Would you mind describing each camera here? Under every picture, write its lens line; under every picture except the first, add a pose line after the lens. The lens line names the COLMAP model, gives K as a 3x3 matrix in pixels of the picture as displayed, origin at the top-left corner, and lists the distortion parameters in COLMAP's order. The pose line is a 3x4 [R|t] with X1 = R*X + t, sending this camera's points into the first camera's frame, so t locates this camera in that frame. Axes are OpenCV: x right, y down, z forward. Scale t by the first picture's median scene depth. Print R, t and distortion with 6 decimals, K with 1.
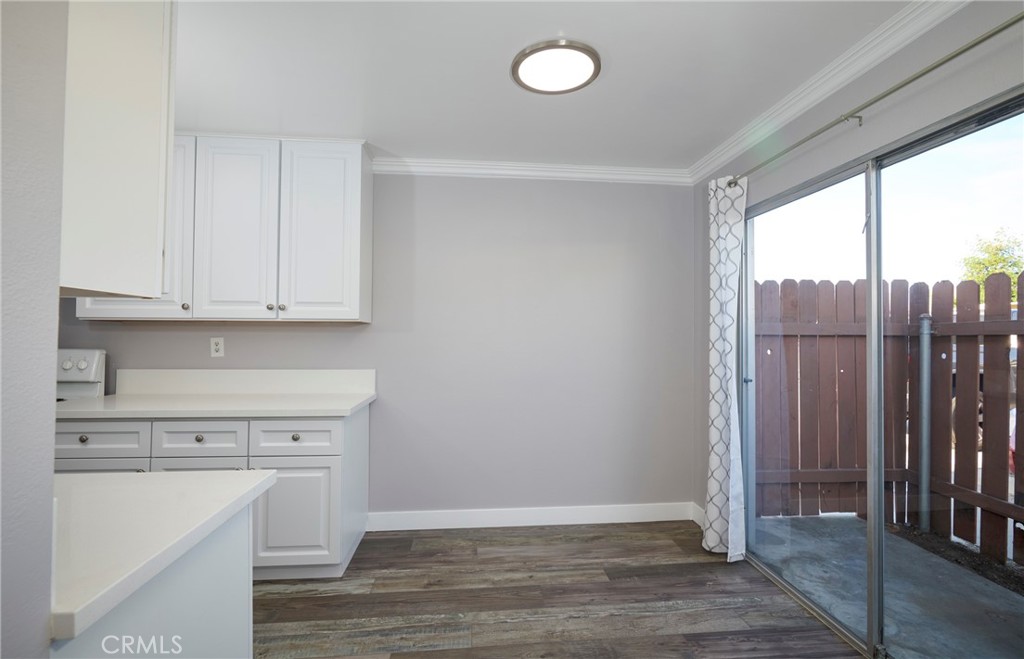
lens RADIAL K [[459.5, 0, 520.9], [0, 459.5, 324.0], [0, 0, 1]] dist [-0.001139, -0.000077]
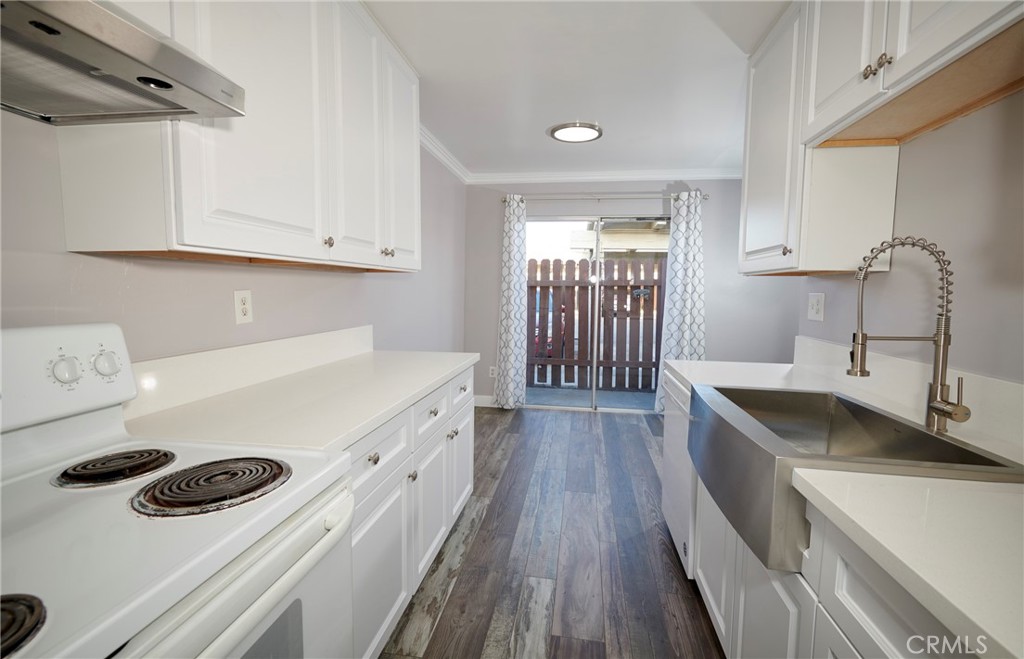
lens RADIAL K [[459.5, 0, 518.4], [0, 459.5, 320.8], [0, 0, 1]] dist [-0.001139, -0.000077]
pose [[0.231053, -0.072614, 0.970228, -1.292441], [-0.031535, 0.996128, 0.082063, 0.010077], [-0.972430, -0.049557, 0.227868, 0.591998]]
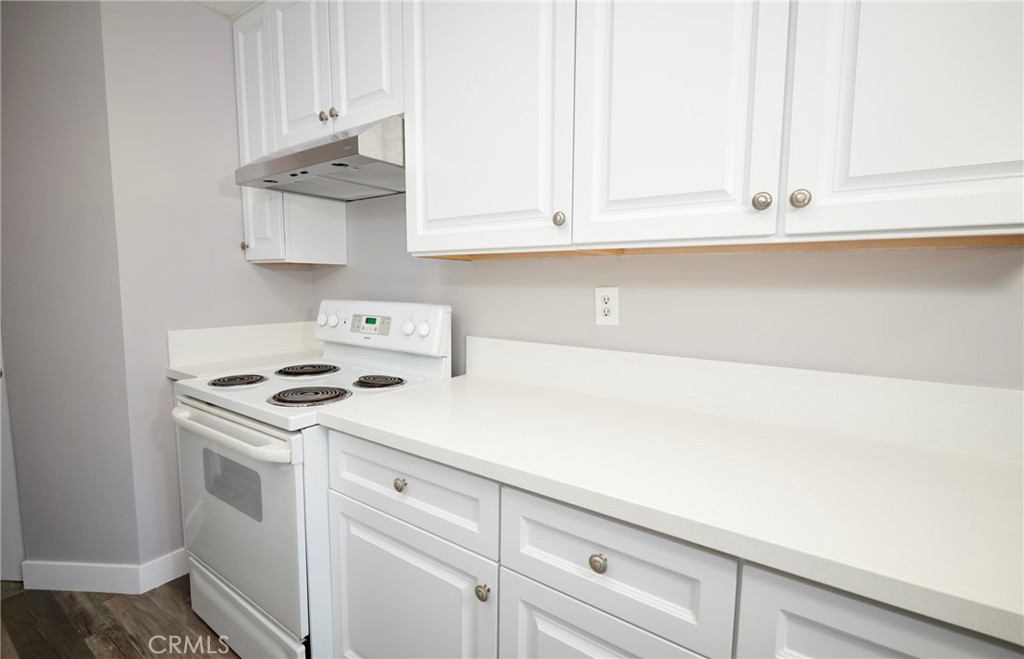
lens RADIAL K [[459.5, 0, 512.1], [0, 459.5, 329.6], [0, 0, 1]] dist [-0.001139, -0.000077]
pose [[0.765852, 0.066804, -0.639537, -0.465691], [0.012522, 0.992851, 0.118705, 0.015998], [0.642895, -0.098919, 0.759540, 0.610869]]
